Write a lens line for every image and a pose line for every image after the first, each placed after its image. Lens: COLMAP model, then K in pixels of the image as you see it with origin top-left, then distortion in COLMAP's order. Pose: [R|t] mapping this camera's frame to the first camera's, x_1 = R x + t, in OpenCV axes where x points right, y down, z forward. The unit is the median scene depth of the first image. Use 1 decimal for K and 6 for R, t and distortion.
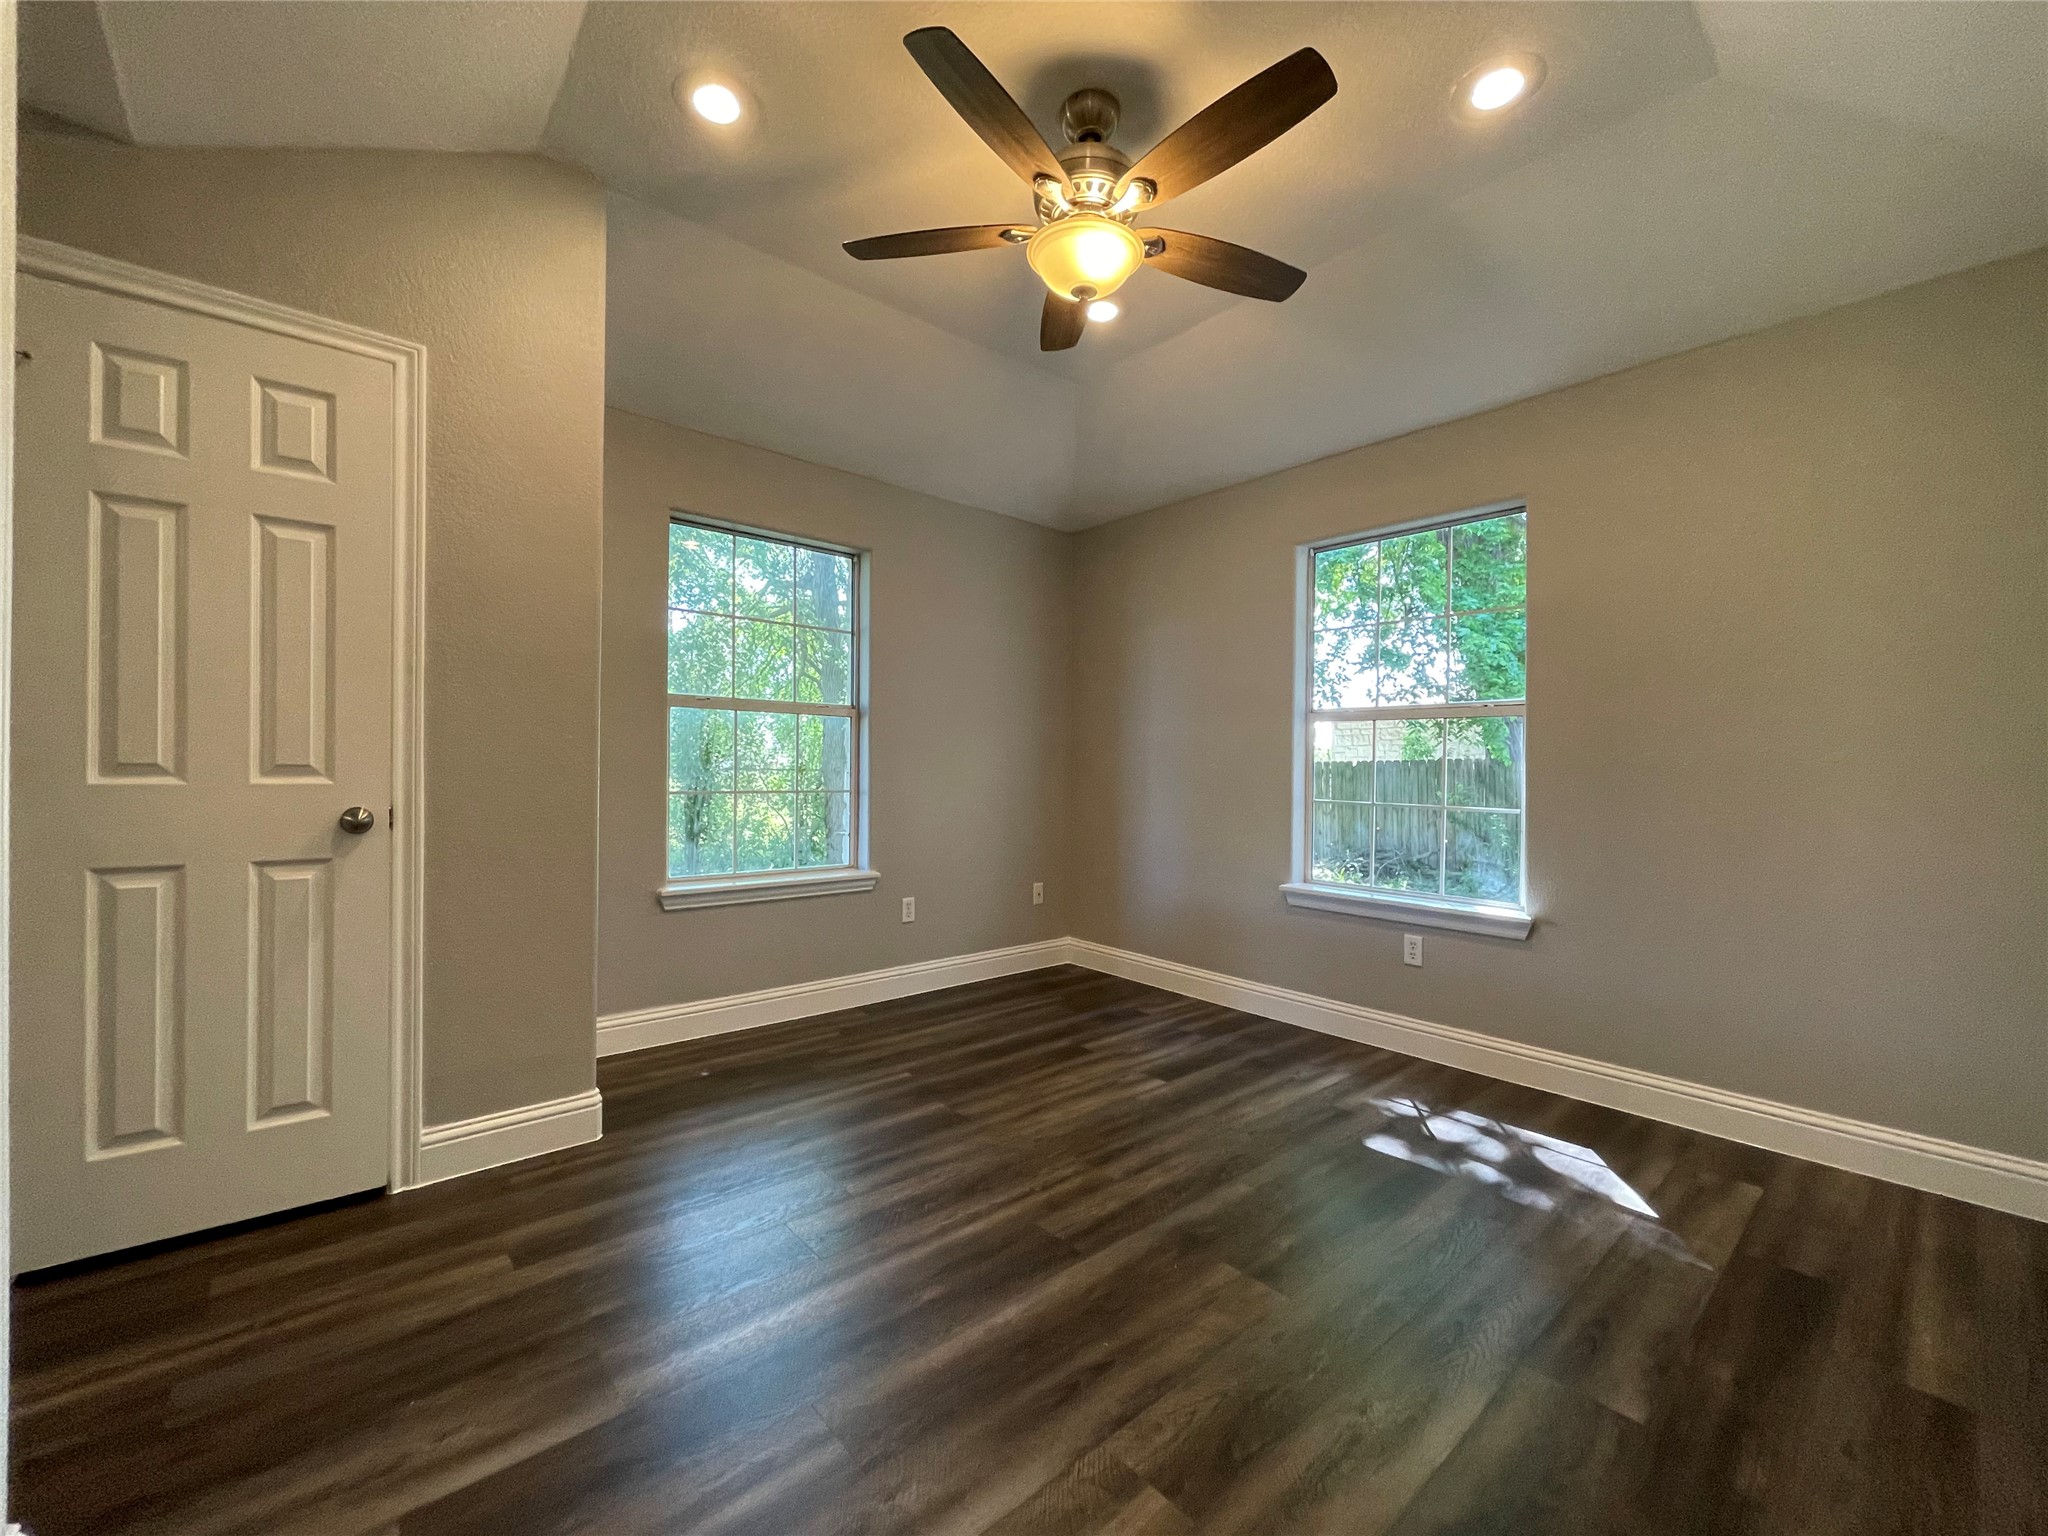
lens RADIAL K [[825.7, 0, 1024.0], [0, 825.7, 768.0], [0, 0, 1]] dist [-0.000828, 0.000083]
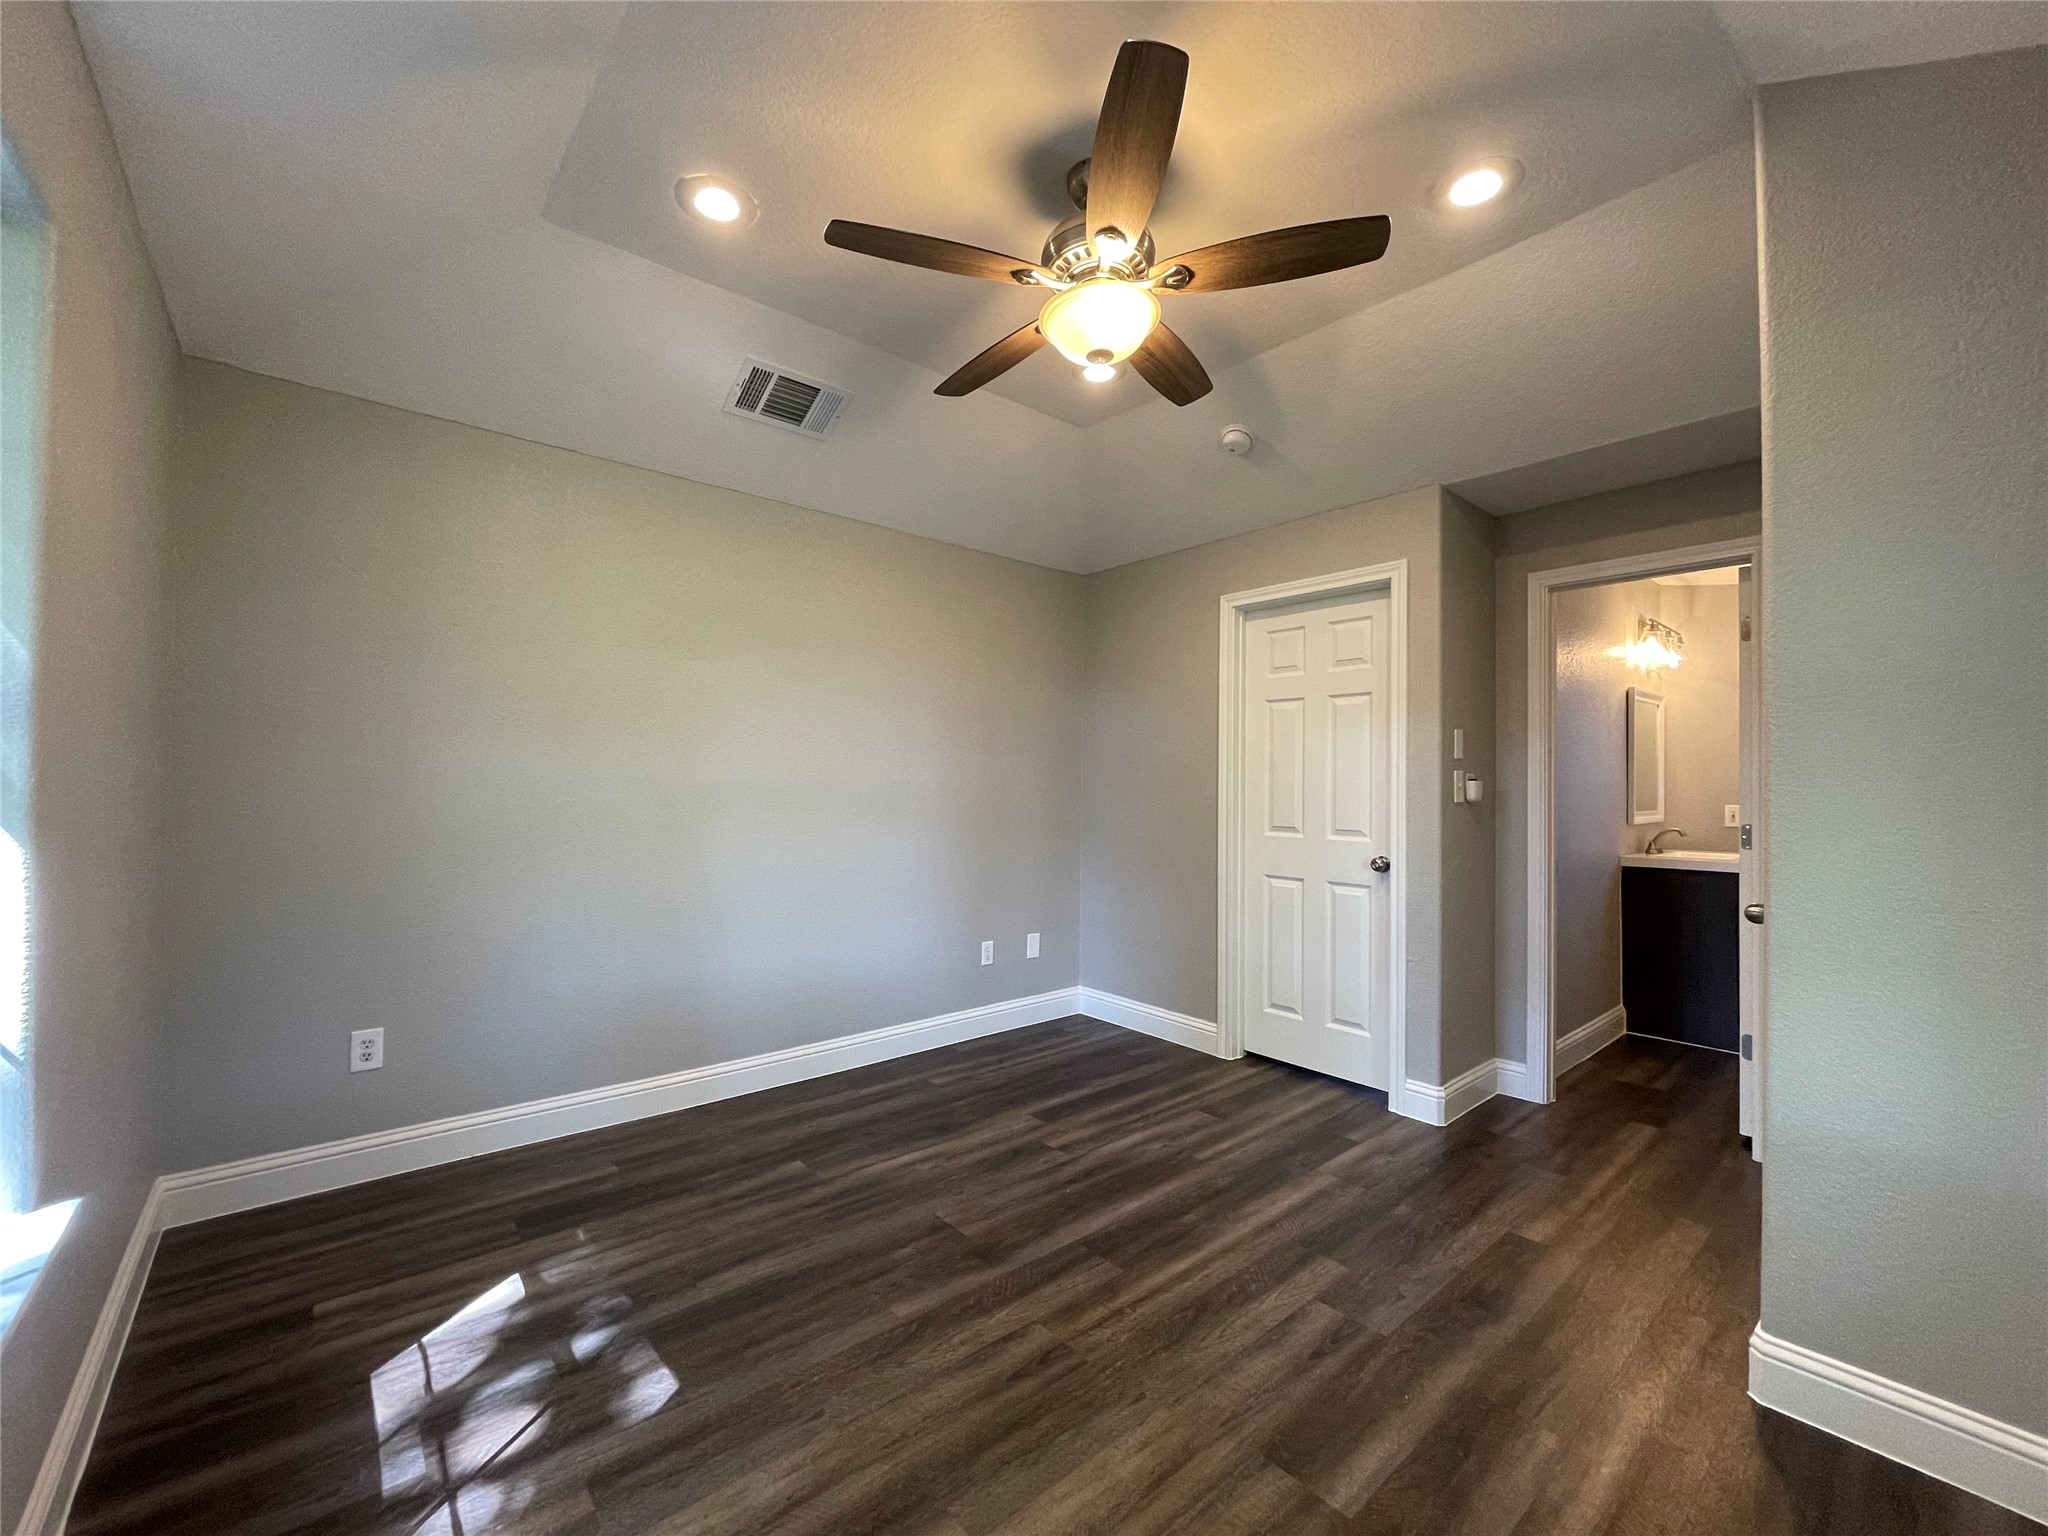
lens RADIAL K [[825.7, 0, 1024.0], [0, 825.7, 768.0], [0, 0, 1]] dist [-0.000828, 0.000083]
pose [[-0.999635, -0.024285, 0.011801, 0.145540], [-0.024555, 0.999427, -0.023313, -0.075200], [-0.011228, -0.023594, -0.999659, 2.072504]]
